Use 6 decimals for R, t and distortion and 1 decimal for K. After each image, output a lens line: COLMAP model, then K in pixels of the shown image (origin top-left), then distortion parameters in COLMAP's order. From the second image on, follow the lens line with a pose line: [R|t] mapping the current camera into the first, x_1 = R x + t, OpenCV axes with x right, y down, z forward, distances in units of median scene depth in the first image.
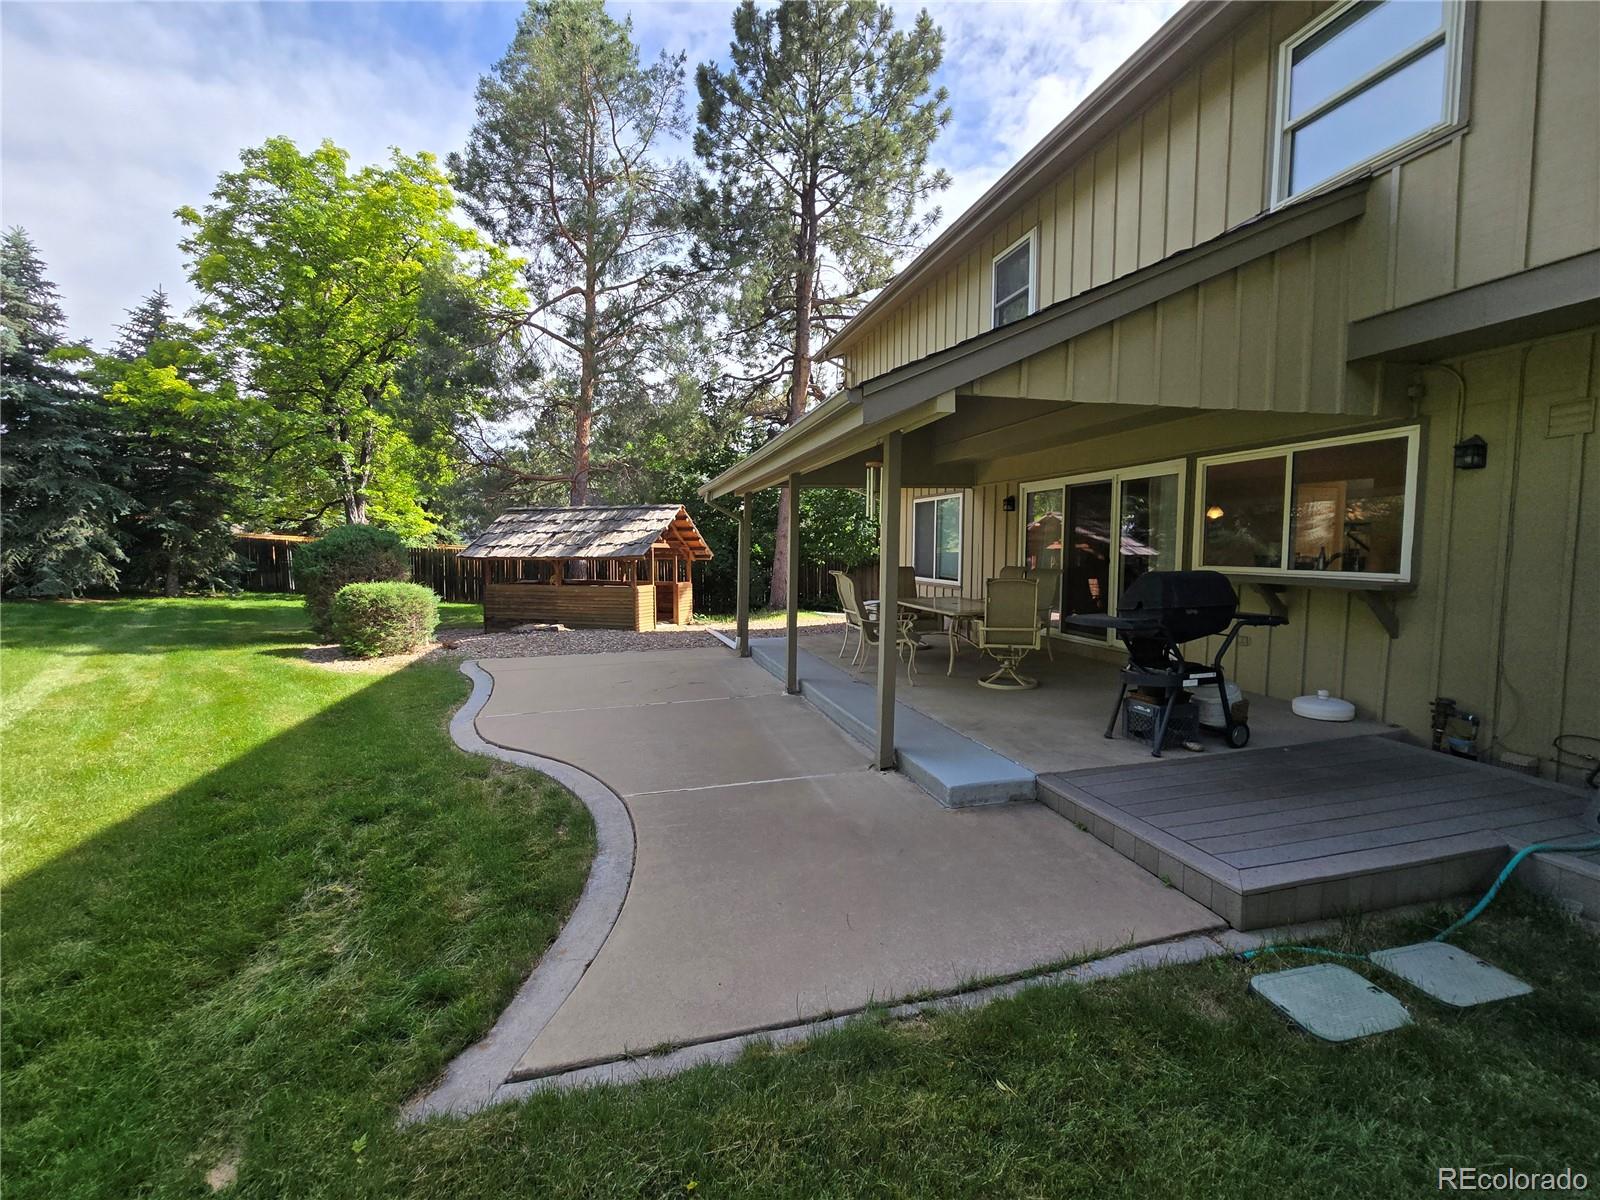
lens RADIAL K [[656.0, 0, 802.3], [0, 656.0, 590.3], [0, 0, 1]] dist [-0.000540, 0.000070]
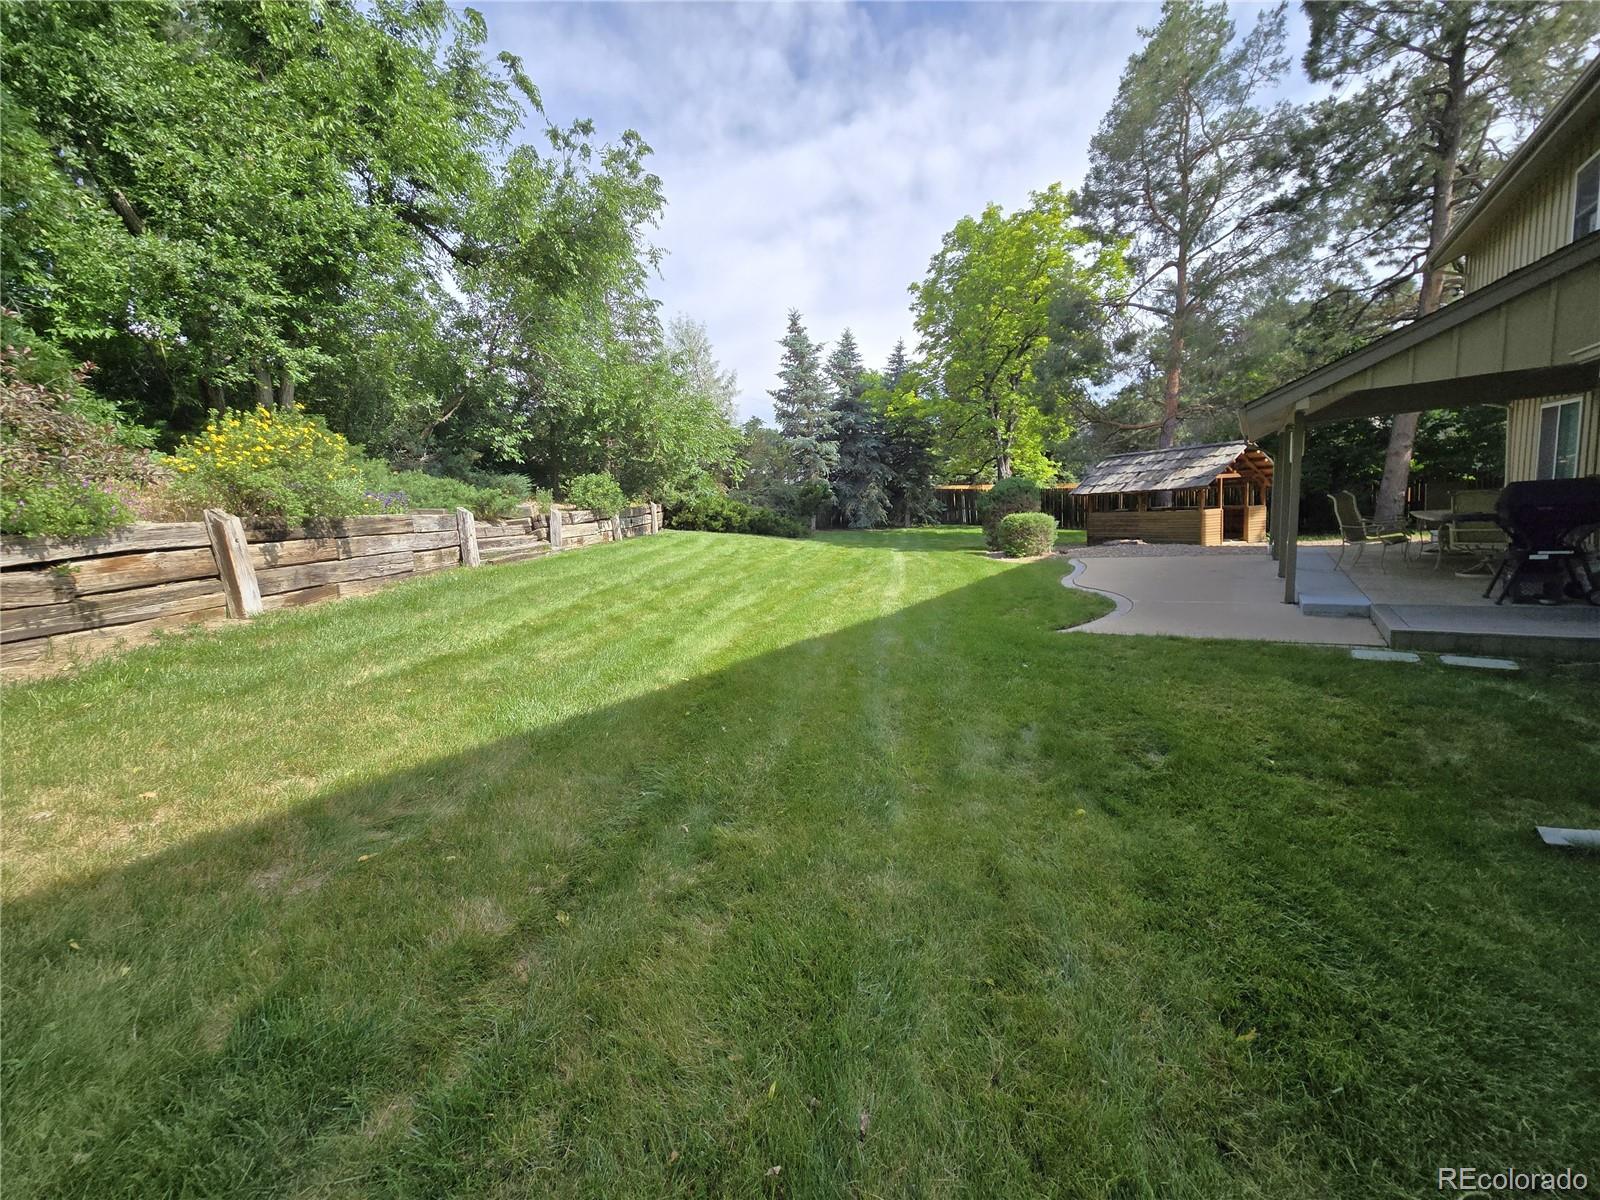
lens RADIAL K [[699.3, 0, 781.6], [0, 699.3, 601.2], [0, 0, 1]] dist [-0.000632, -0.000038]
pose [[0.636741, 0.061859, -0.768593, 0.223295], [0.021650, 0.994950, 0.098013, 0.015520], [0.770774, -0.079049, 0.632186, -0.401654]]
